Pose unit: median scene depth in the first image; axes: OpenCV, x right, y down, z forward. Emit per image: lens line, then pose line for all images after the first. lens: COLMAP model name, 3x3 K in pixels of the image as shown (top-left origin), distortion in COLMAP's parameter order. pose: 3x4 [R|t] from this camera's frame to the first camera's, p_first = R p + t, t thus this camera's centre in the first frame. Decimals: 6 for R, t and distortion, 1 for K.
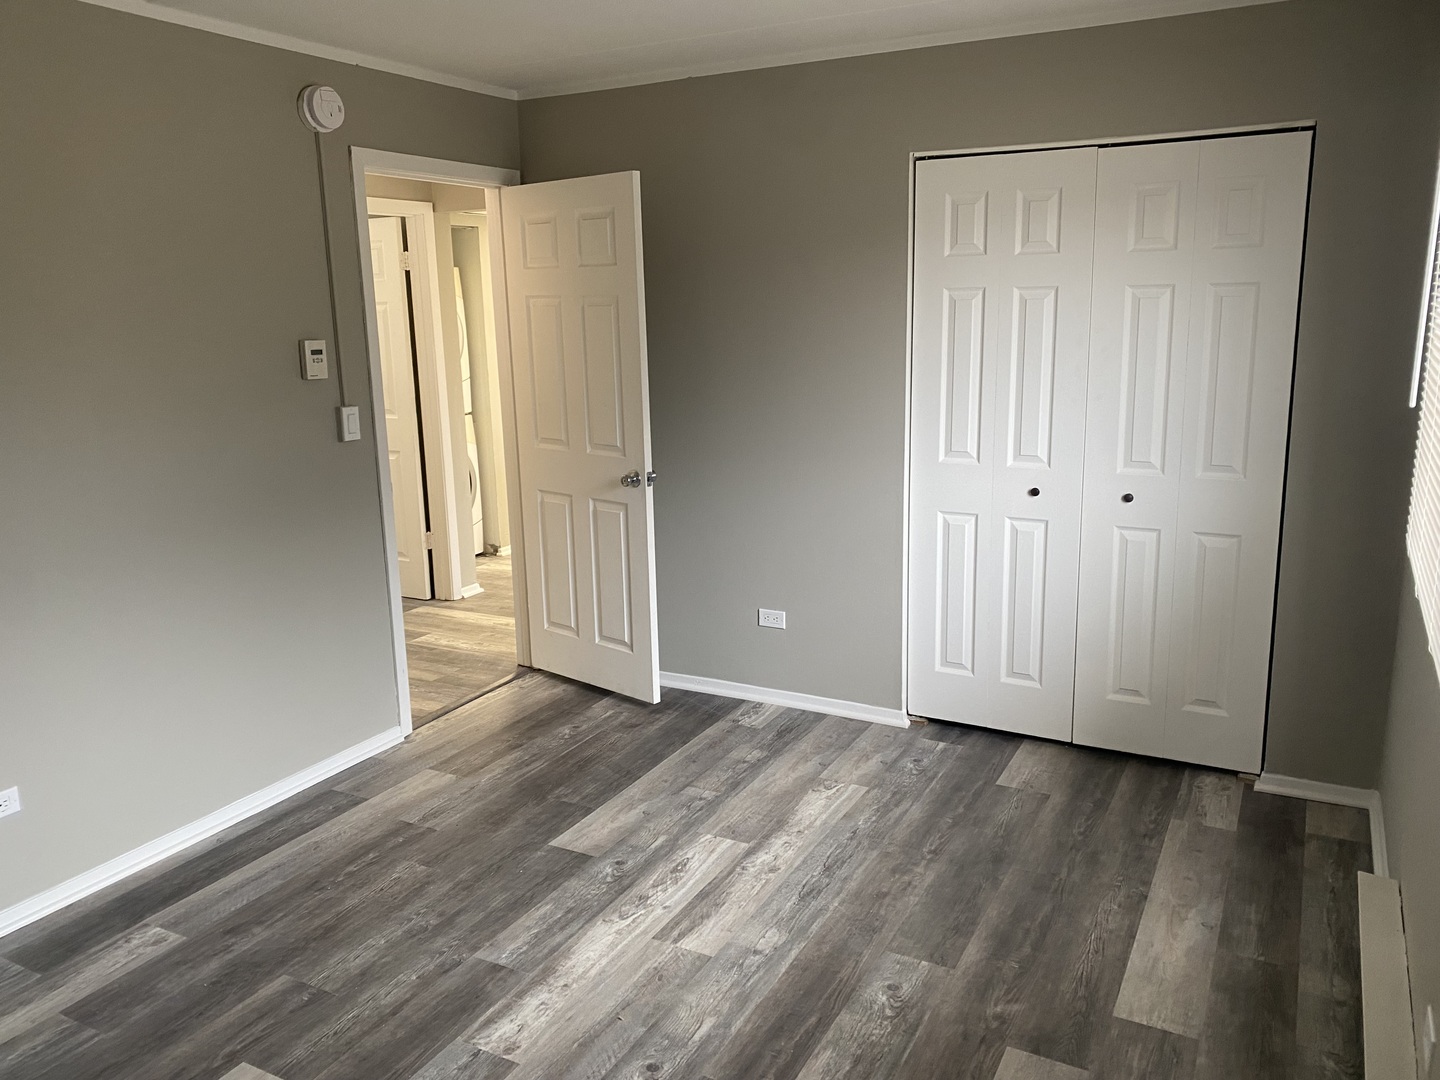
lens RADIAL K [[1096.8, 0, 720.0], [0, 1096.8, 540.0], [0, 0, 1]] dist [0.073387, -0.013026]
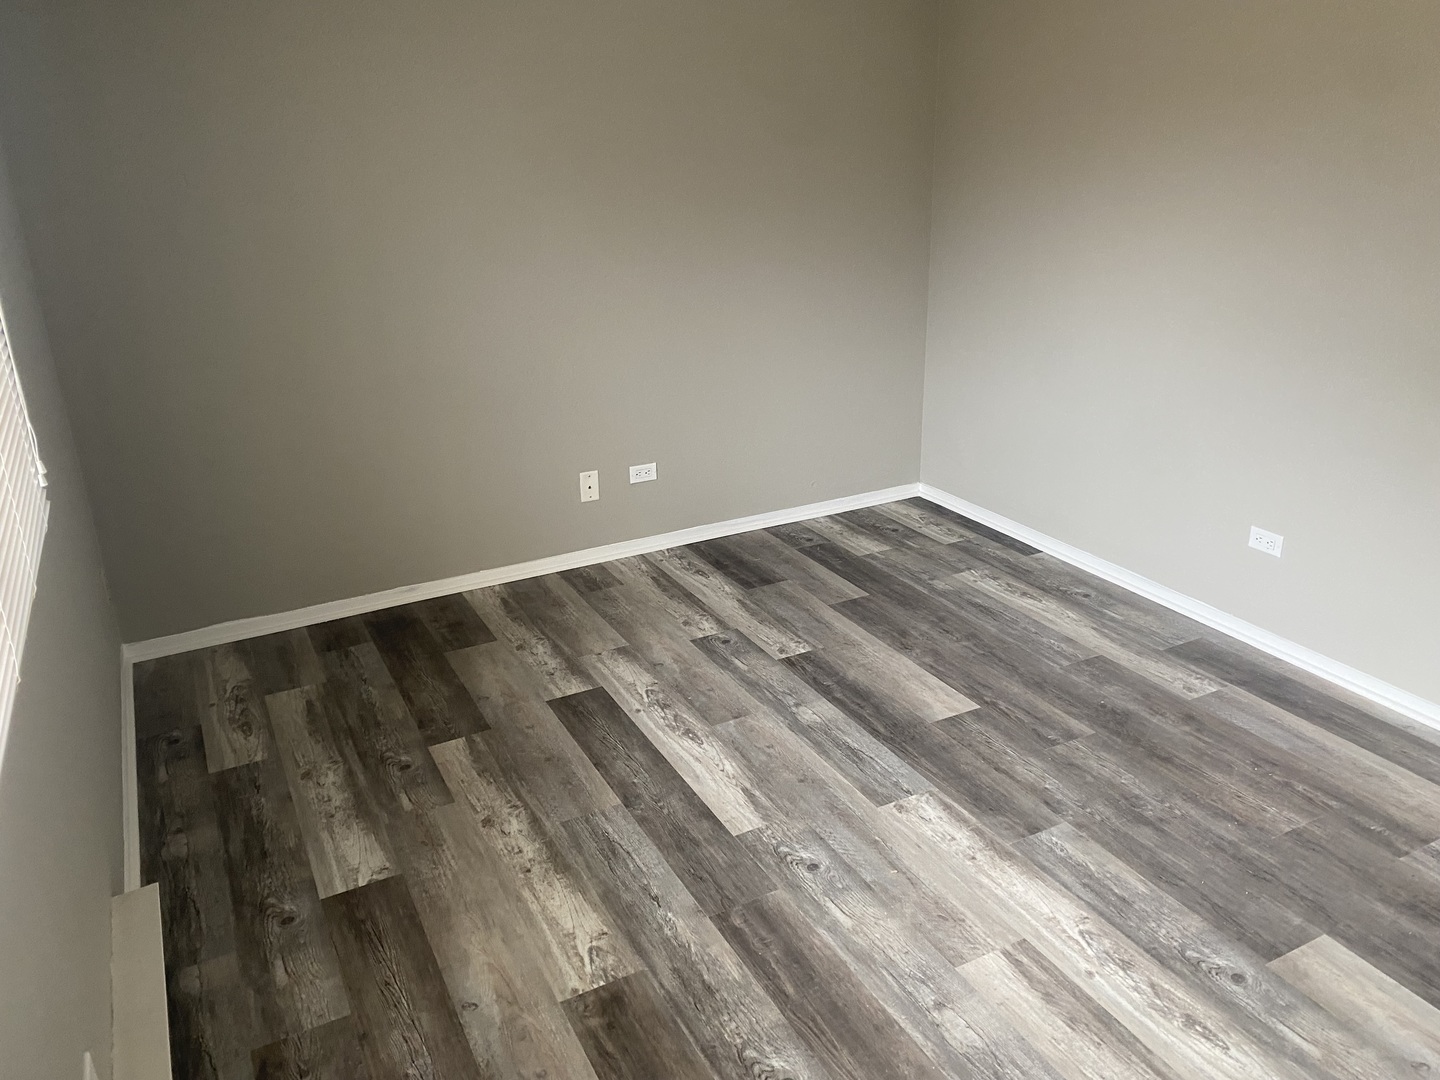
lens RADIAL K [[1098.2, 0, 720.4], [0, 1098.2, 520.9], [0, 0, 1]] dist [0.070910, -0.003798]
pose [[-0.540539, 0.322454, -0.777072, 0.596586], [-0.155775, 0.869305, 0.469087, -0.252916], [0.826772, 0.374608, -0.419663, 1.056045]]
